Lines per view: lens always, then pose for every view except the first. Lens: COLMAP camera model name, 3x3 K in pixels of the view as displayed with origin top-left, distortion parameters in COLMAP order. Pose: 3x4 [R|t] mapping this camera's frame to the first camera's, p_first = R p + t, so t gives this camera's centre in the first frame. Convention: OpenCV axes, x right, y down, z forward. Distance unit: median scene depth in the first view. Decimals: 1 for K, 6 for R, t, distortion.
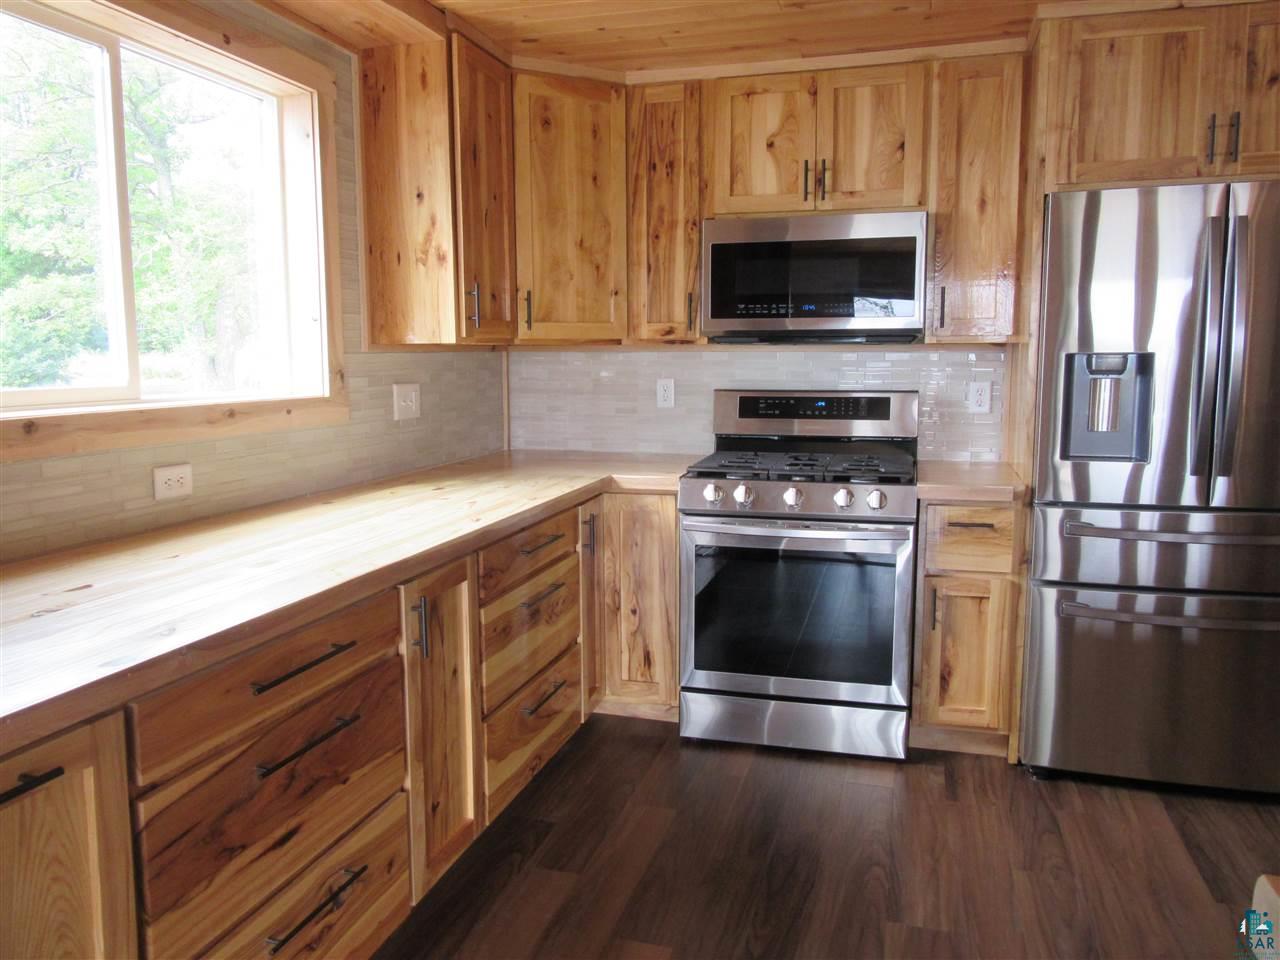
lens RADIAL K [[954.8, 0, 639.6], [0, 954.8, 487.3], [0, 0, 1]] dist [-0.015684, -0.002313]
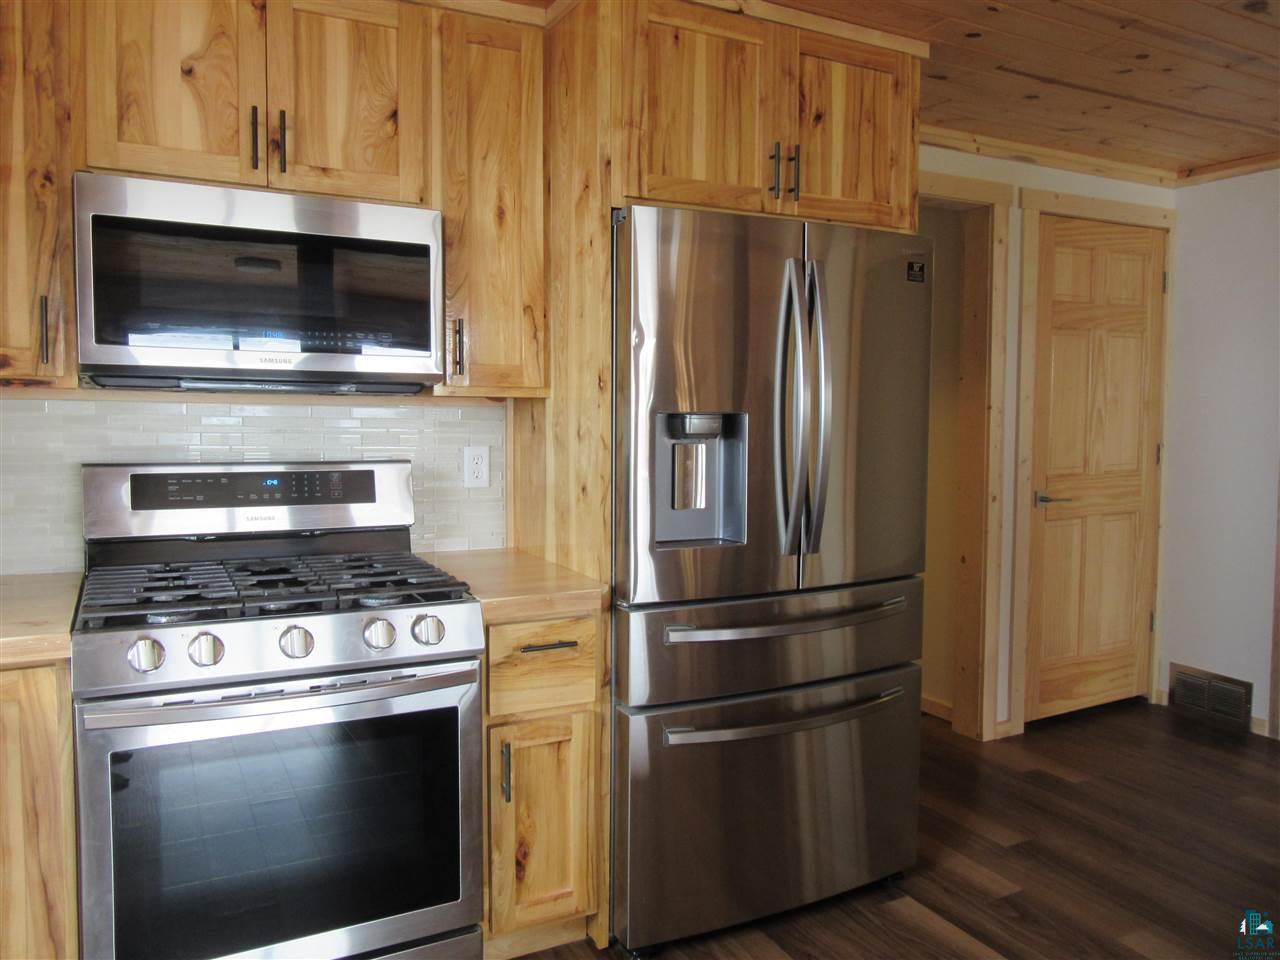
lens RADIAL K [[966.1, 0, 640.0], [0, 966.1, 480.0], [0, 0, 1]] dist [0.008110, -0.030001]
pose [[0.729268, -0.035561, 0.683304, -0.088485], [0.081482, 0.996056, -0.035125, -0.049279], [-0.679360, 0.081292, 0.729289, 0.370533]]
